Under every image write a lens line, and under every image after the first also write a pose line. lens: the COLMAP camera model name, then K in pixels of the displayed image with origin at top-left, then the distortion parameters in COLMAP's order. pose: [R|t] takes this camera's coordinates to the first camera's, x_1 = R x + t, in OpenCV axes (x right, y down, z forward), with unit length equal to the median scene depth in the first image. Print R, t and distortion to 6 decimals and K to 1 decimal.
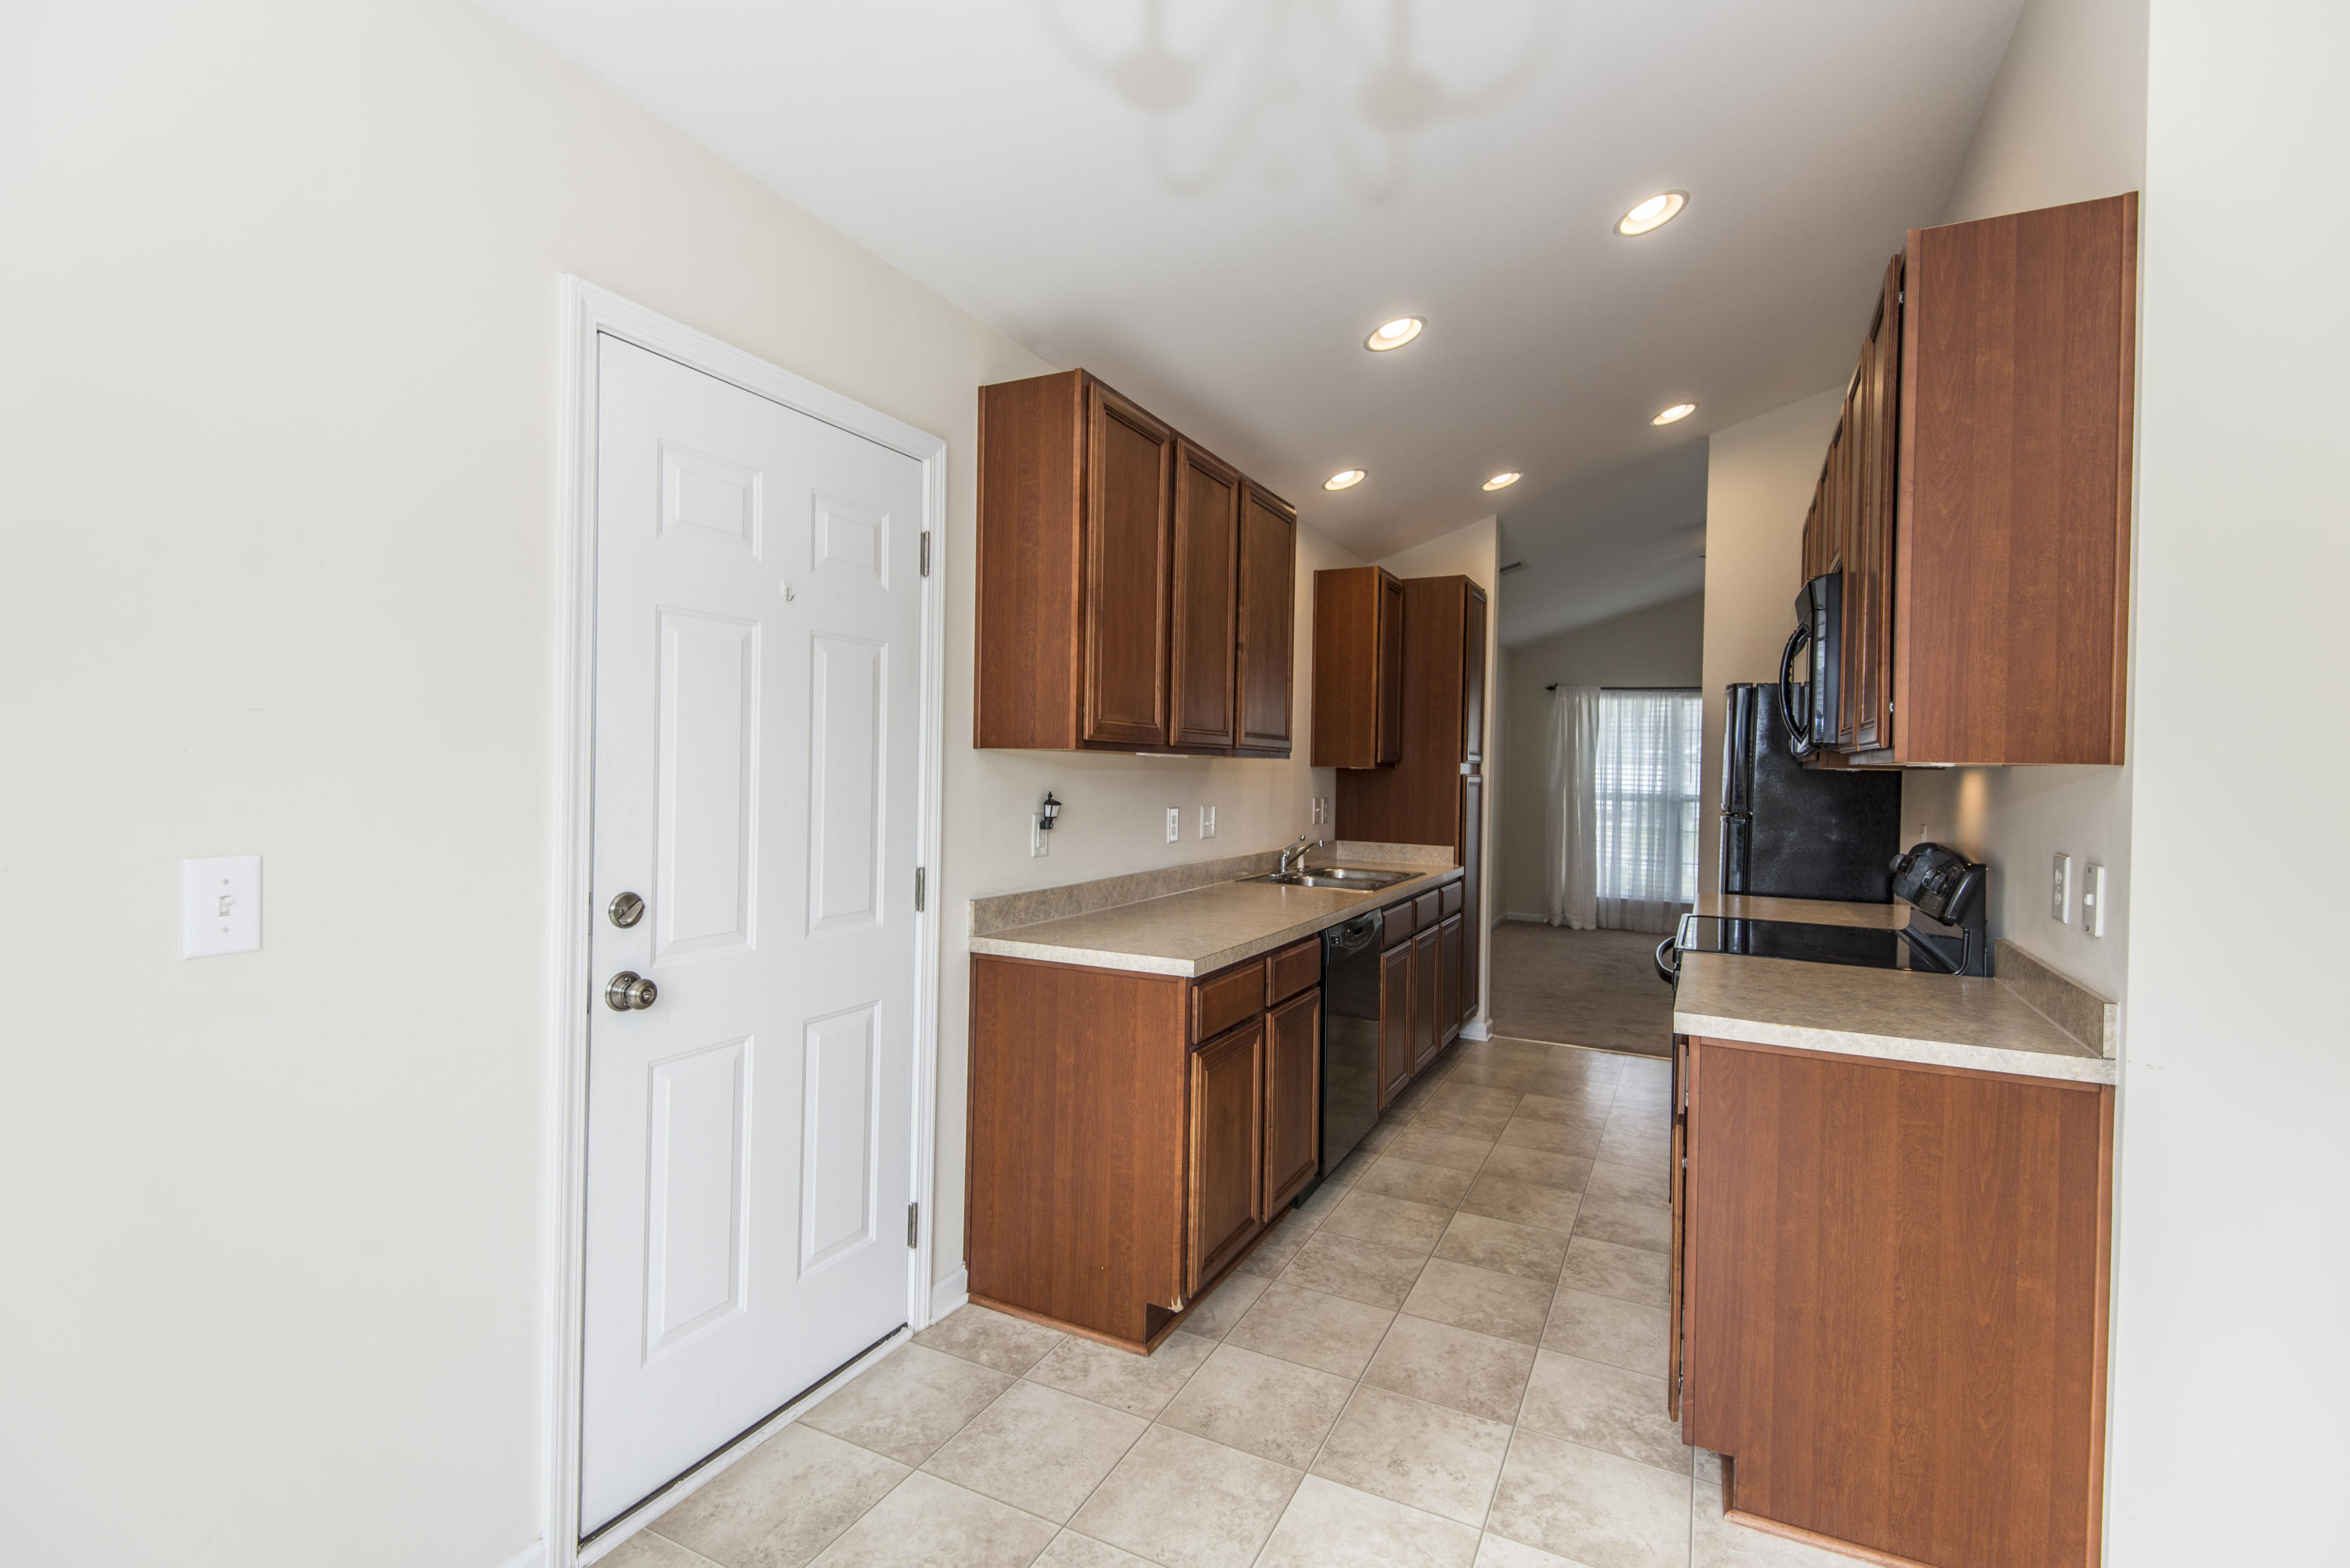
lens RADIAL K [[1059.6, 0, 1177.5], [0, 1059.6, 778.1], [0, 0, 1]] dist [0.031600, -0.015615]
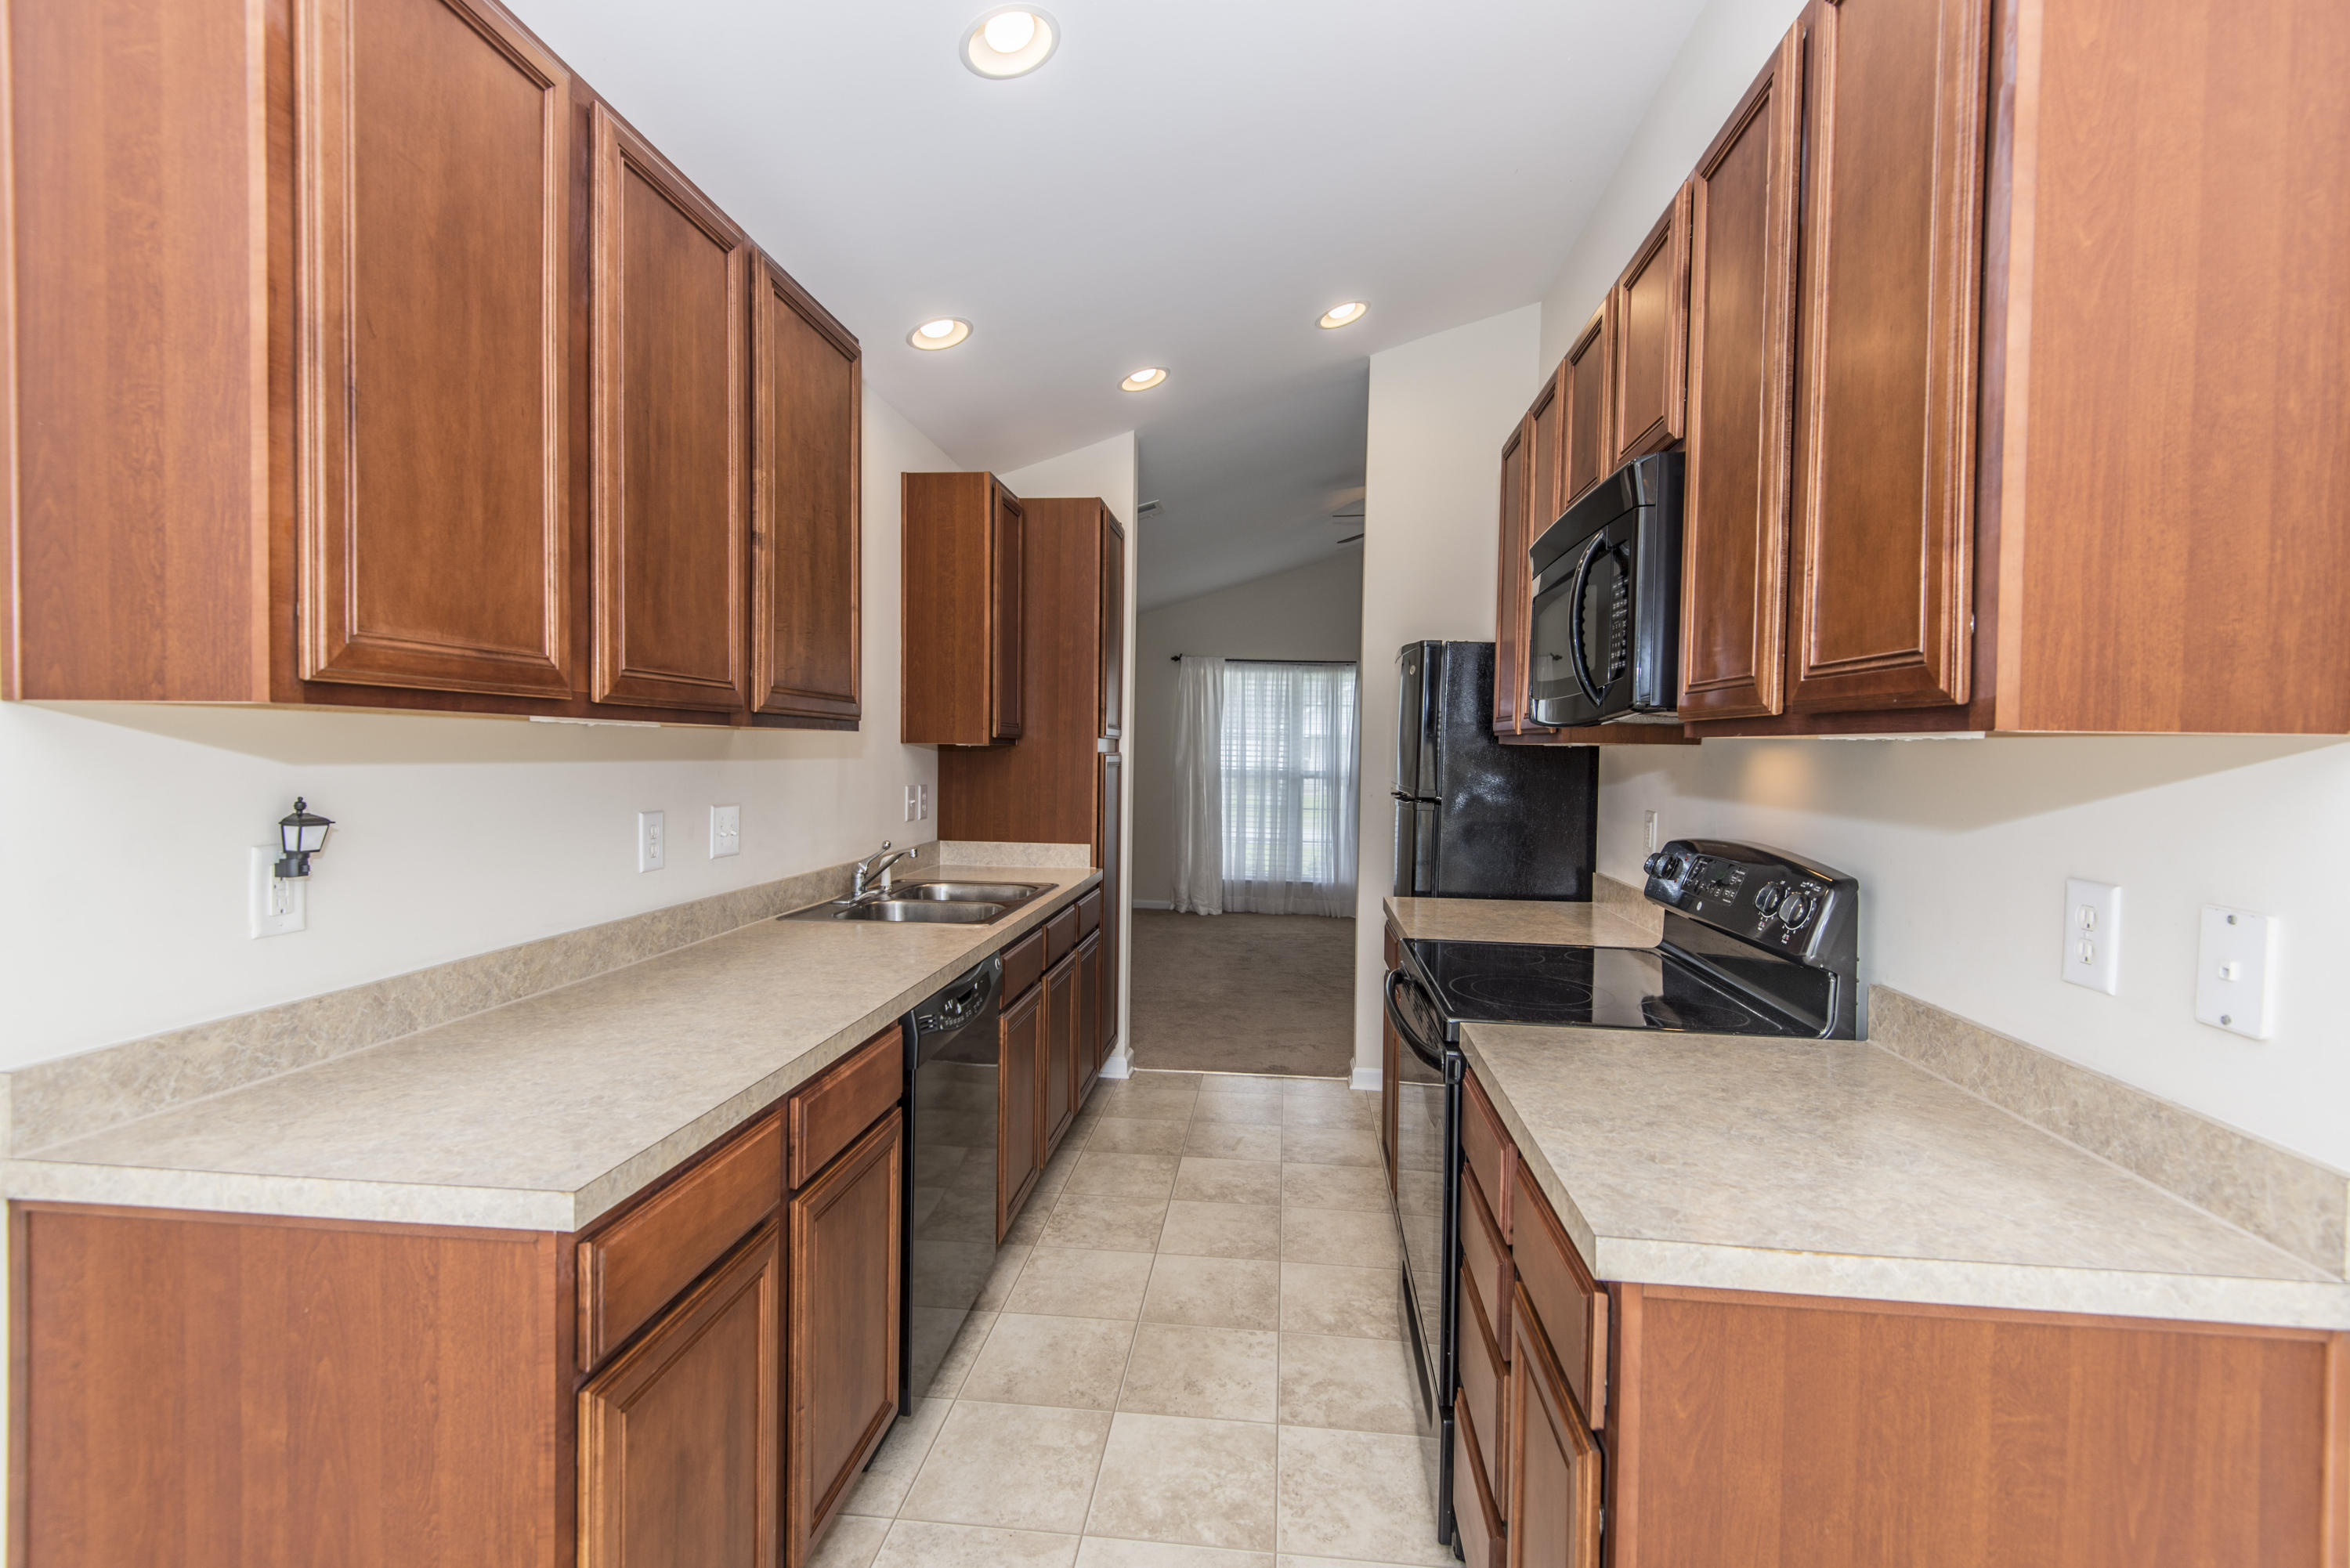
lens RADIAL K [[1059.6, 0, 1180.4], [0, 1059.6, 771.4], [0, 0, 1]] dist [0.031600, -0.015615]
pose [[0.934719, -0.012345, 0.355174, 0.081262], [0.006767, 0.999834, 0.016942, -0.004551], [-0.355324, -0.013432, 0.934647, 0.440439]]
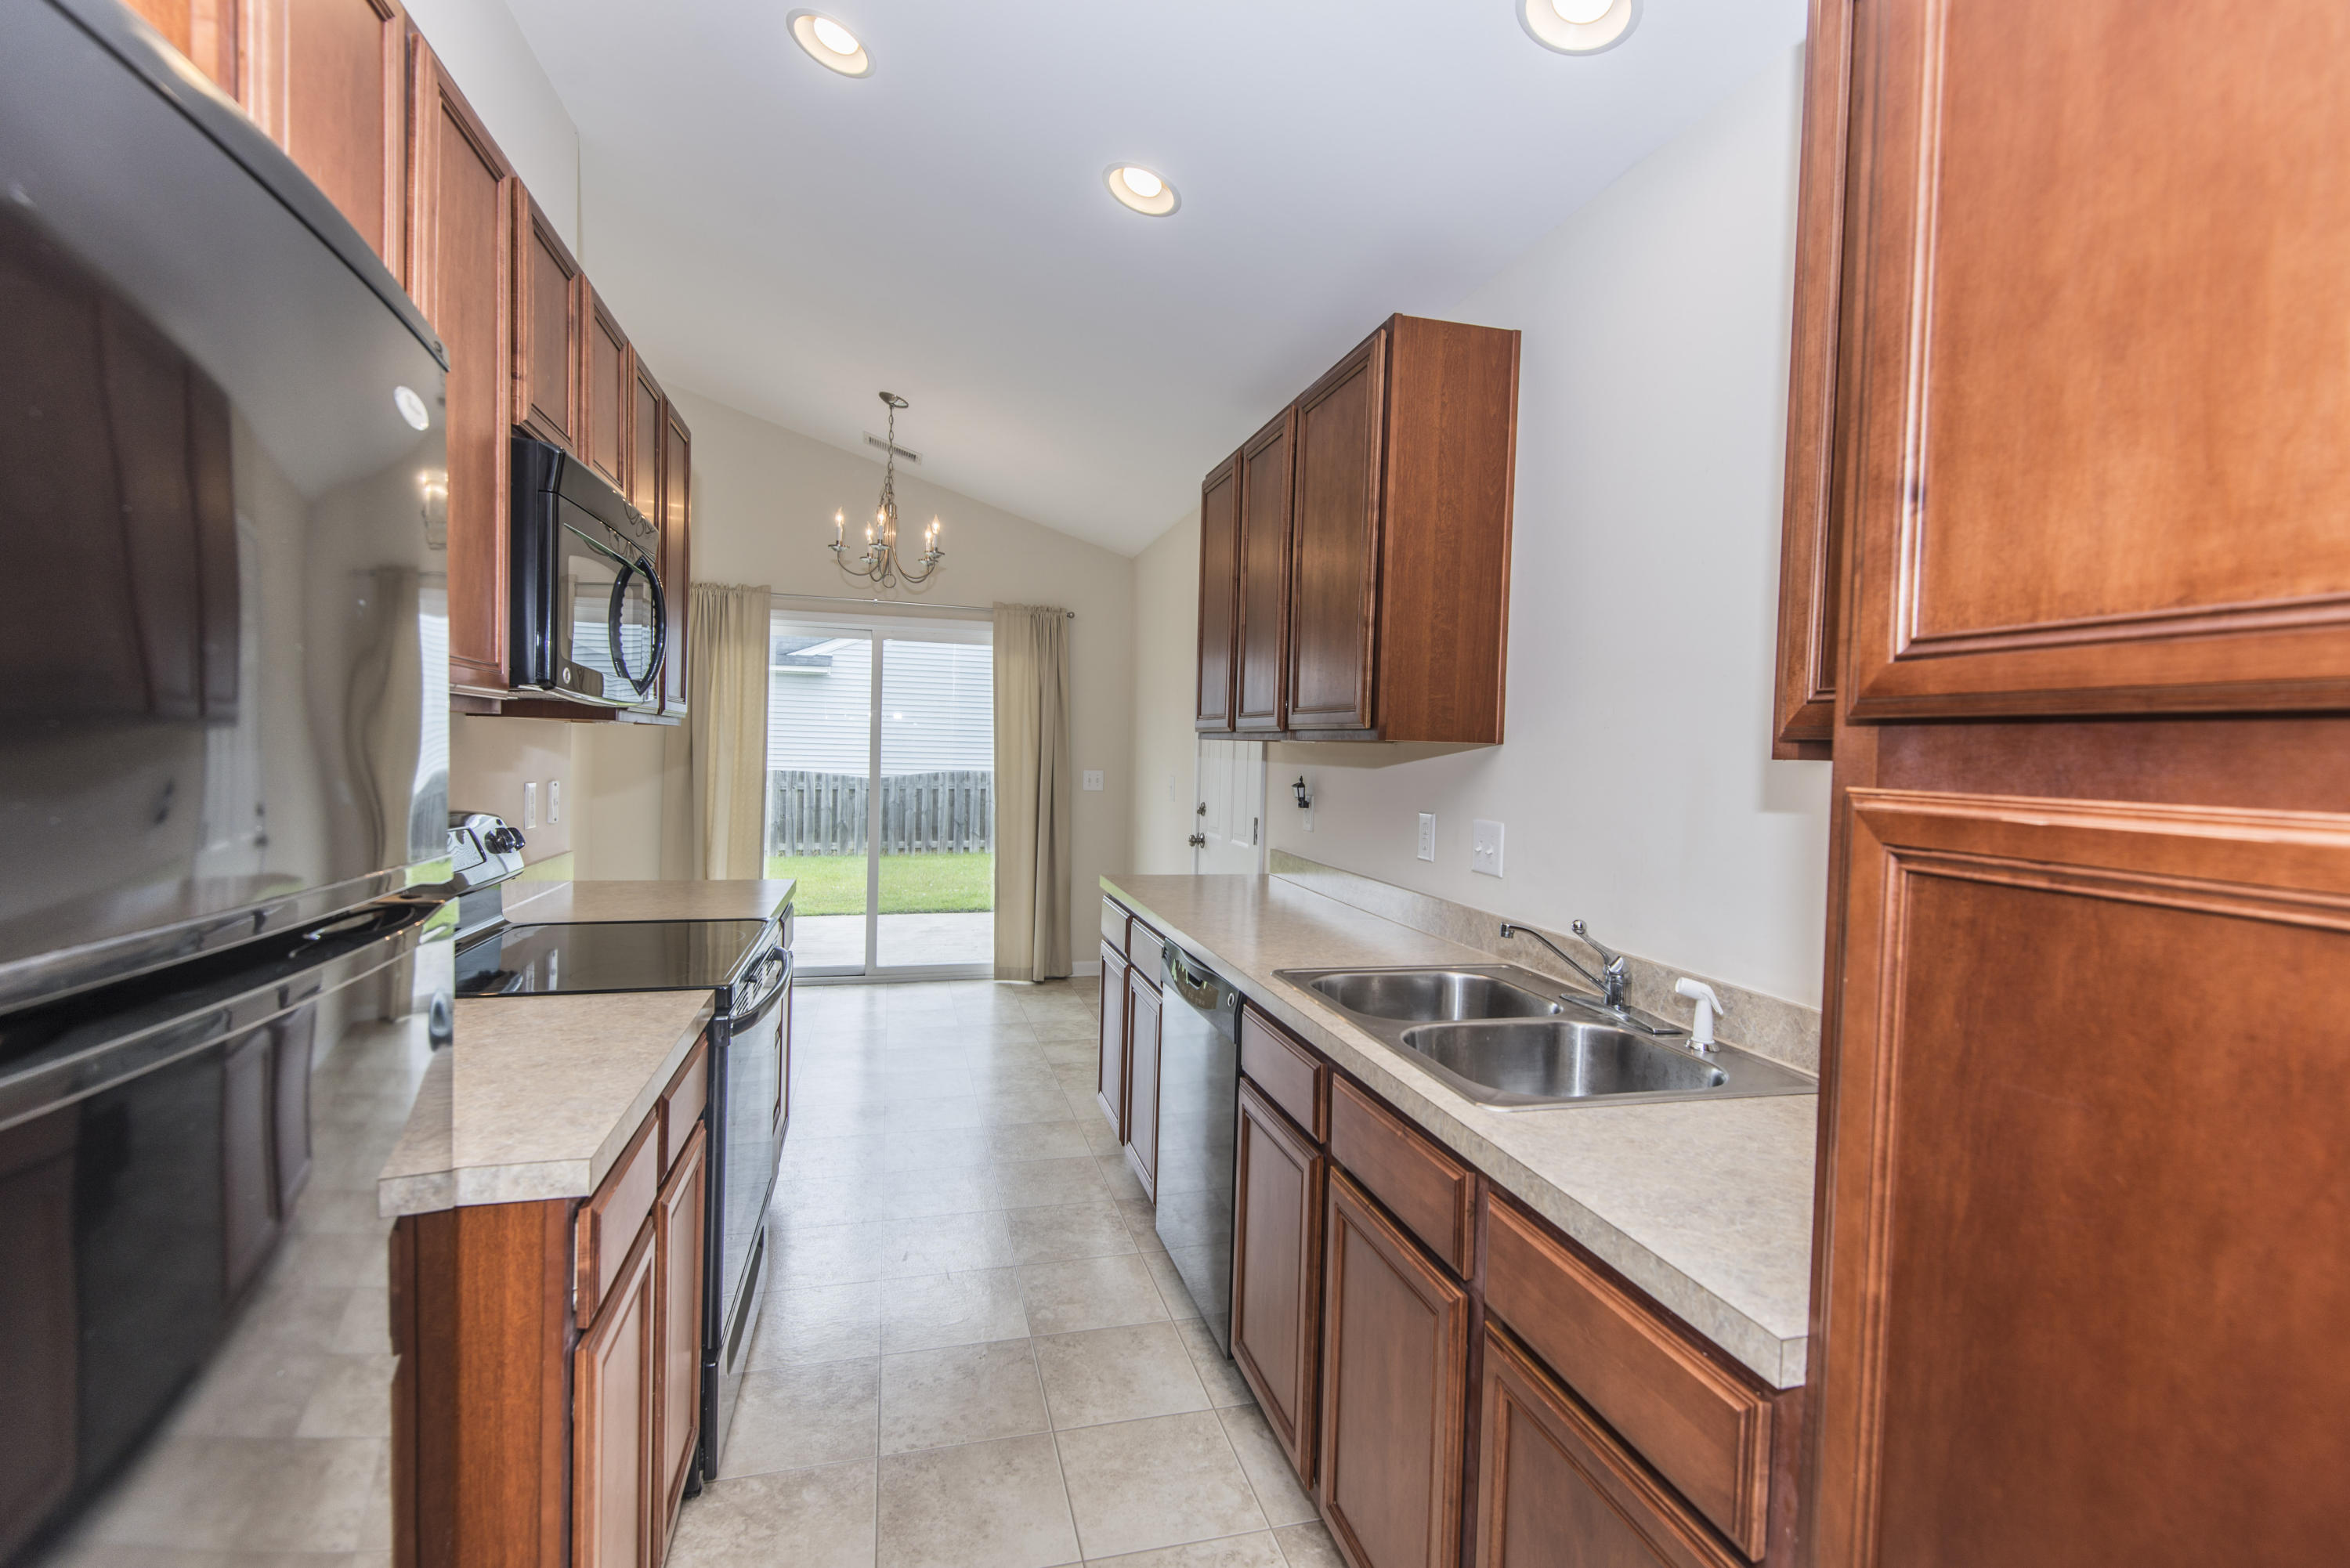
lens RADIAL K [[1059.6, 0, 1177.4], [0, 1059.6, 769.7], [0, 0, 1]] dist [0.031600, -0.015615]
pose [[-0.744686, -0.036355, -0.666424, 0.830581], [-0.062808, 0.997901, 0.015746, -0.005235], [0.664453, 0.053582, -0.745407, 1.911845]]
